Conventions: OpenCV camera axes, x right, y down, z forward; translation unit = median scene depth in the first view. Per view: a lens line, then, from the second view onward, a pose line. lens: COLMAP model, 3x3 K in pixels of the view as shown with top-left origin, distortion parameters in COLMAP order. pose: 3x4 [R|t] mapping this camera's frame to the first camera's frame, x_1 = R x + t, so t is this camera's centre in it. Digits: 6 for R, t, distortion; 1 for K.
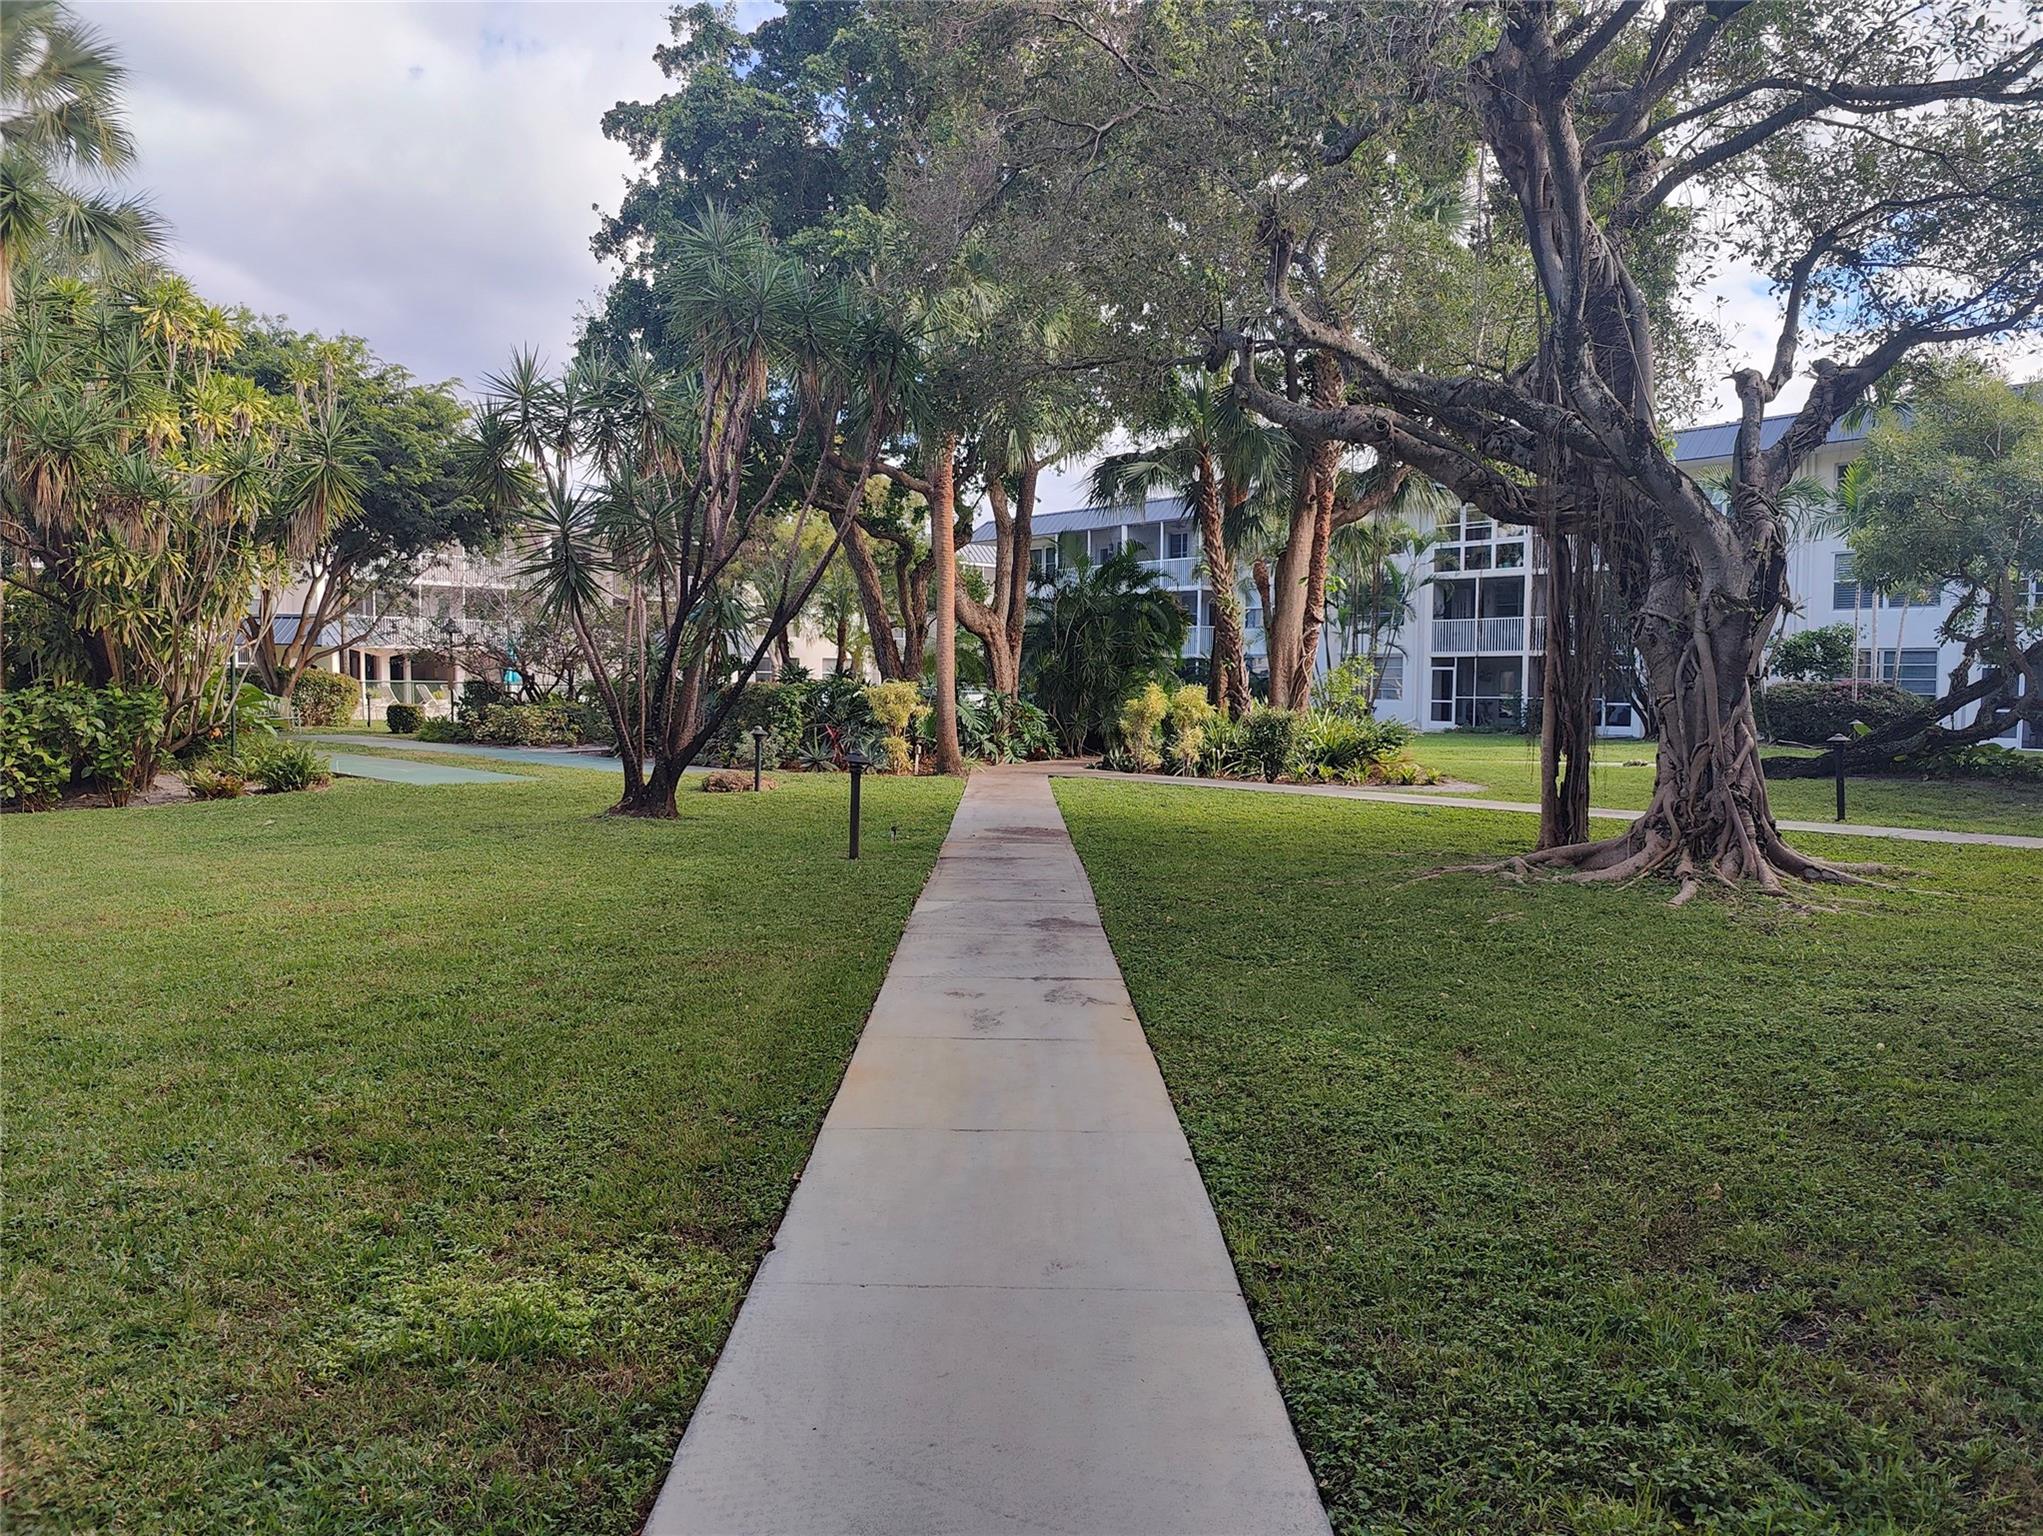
lens RADIAL K [[1413.3, 0, 1021.5], [0, 1413.3, 768.0], [0, 0, 1]] dist [0.044551, -0.041545]
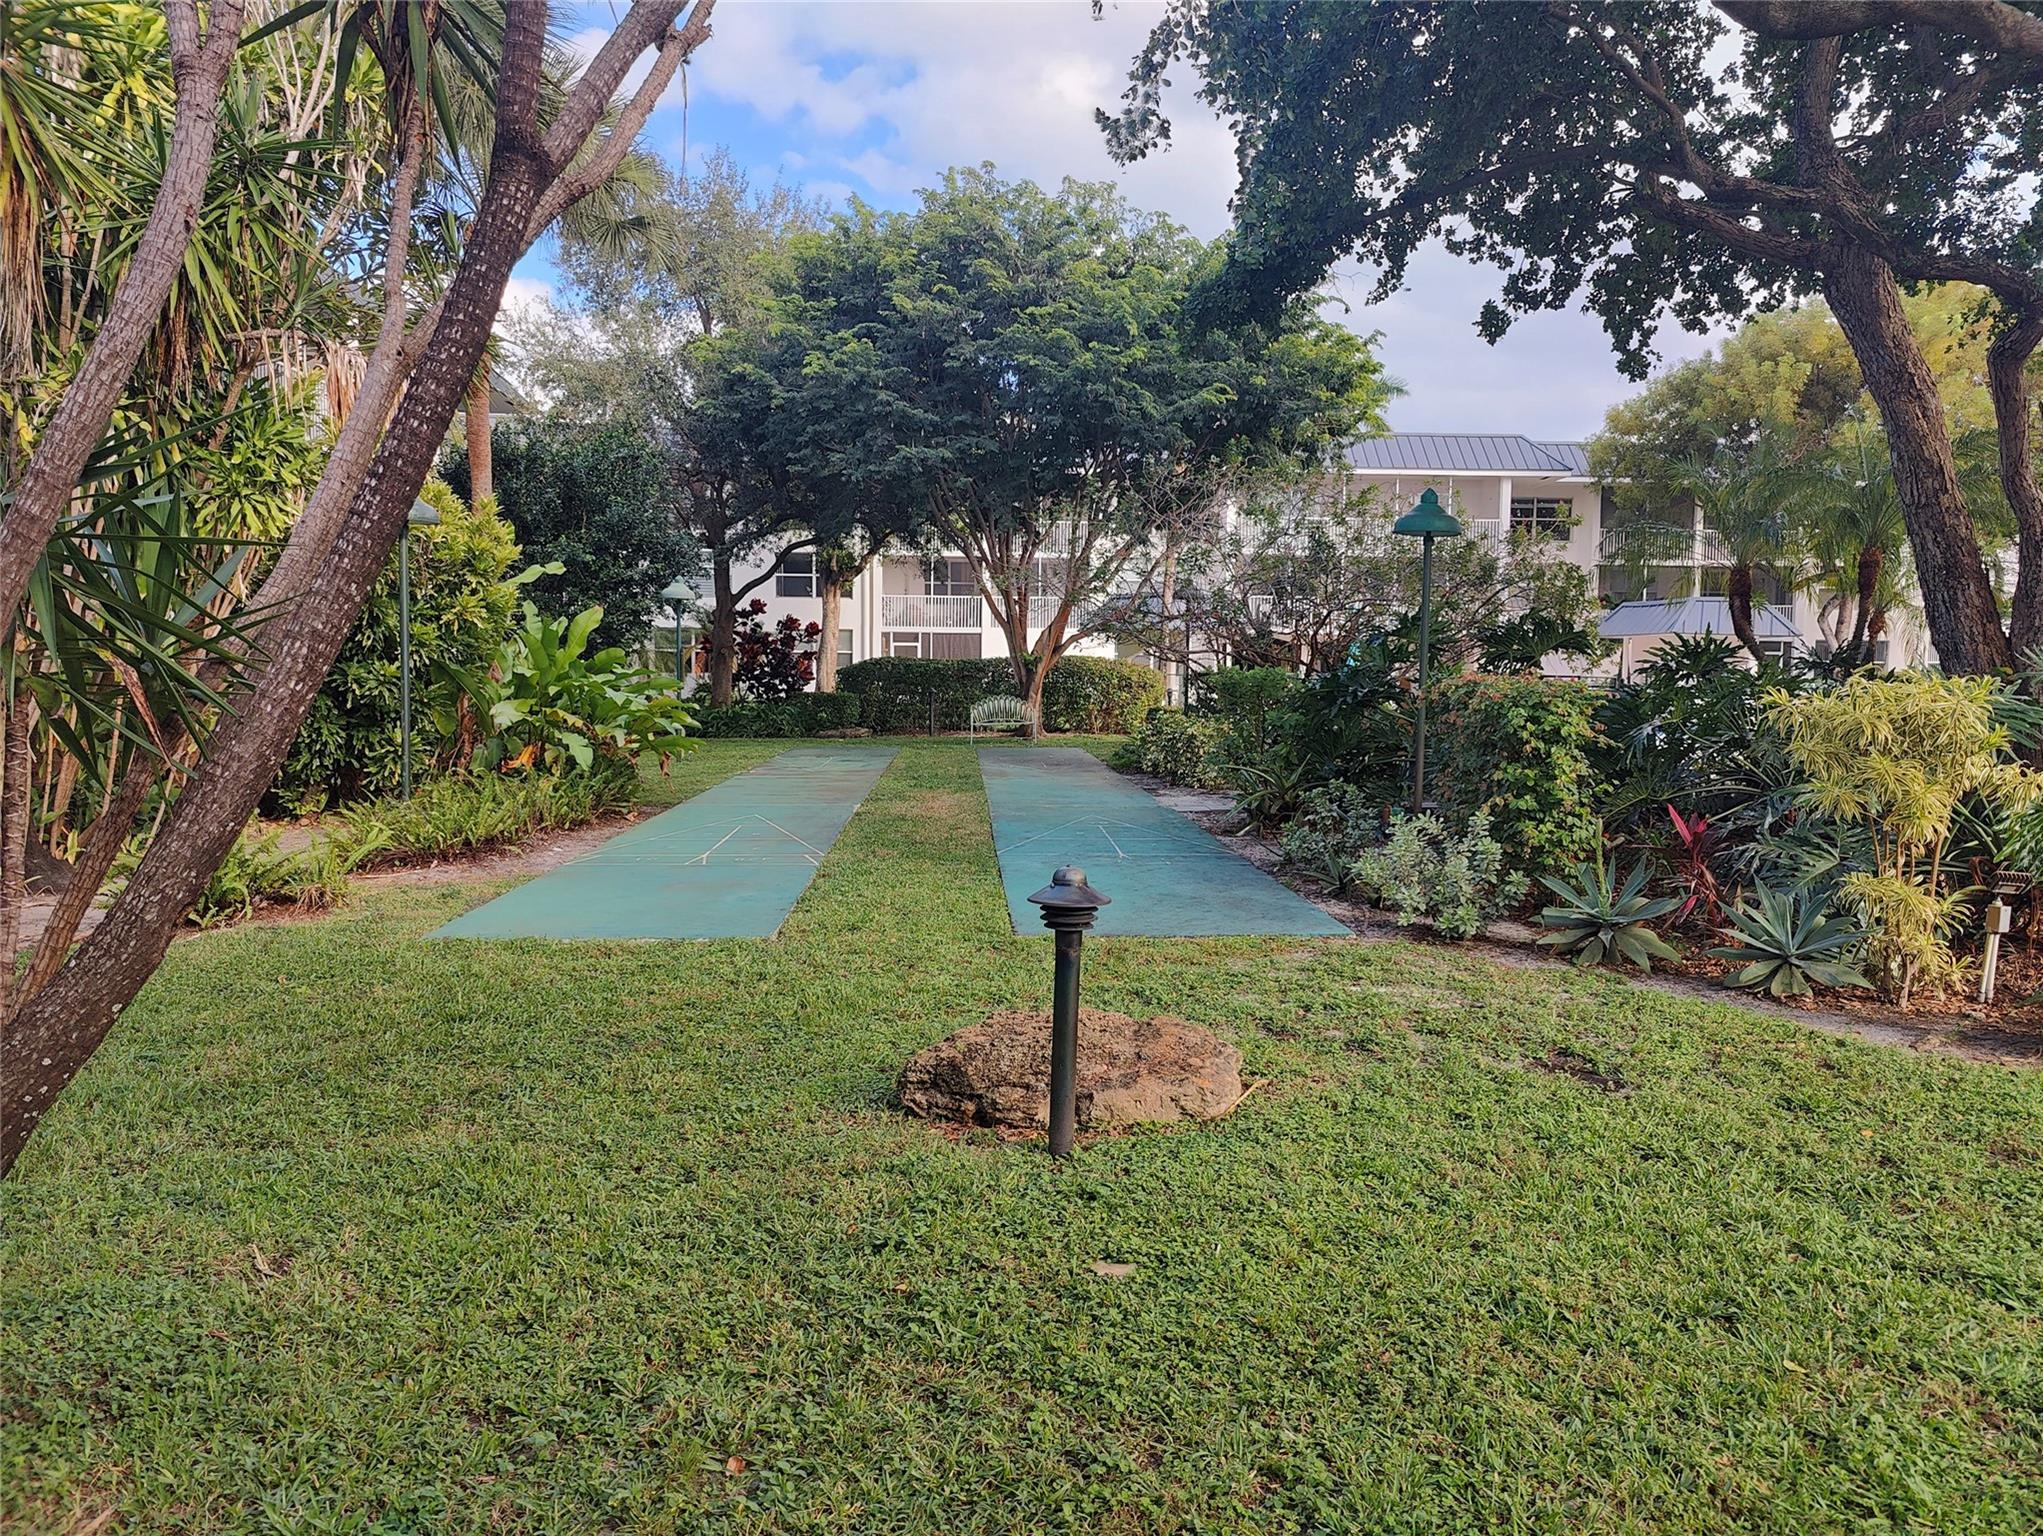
lens RADIAL K [[1413.3, 0, 1021.5], [0, 1413.3, 768.0], [0, 0, 1]] dist [0.044551, -0.041545]
pose [[0.744383, 0.046743, -0.666115, -0.030157], [-0.046822, 0.998745, 0.017761, -0.039132], [0.666109, 0.017968, 0.745638, 0.665911]]
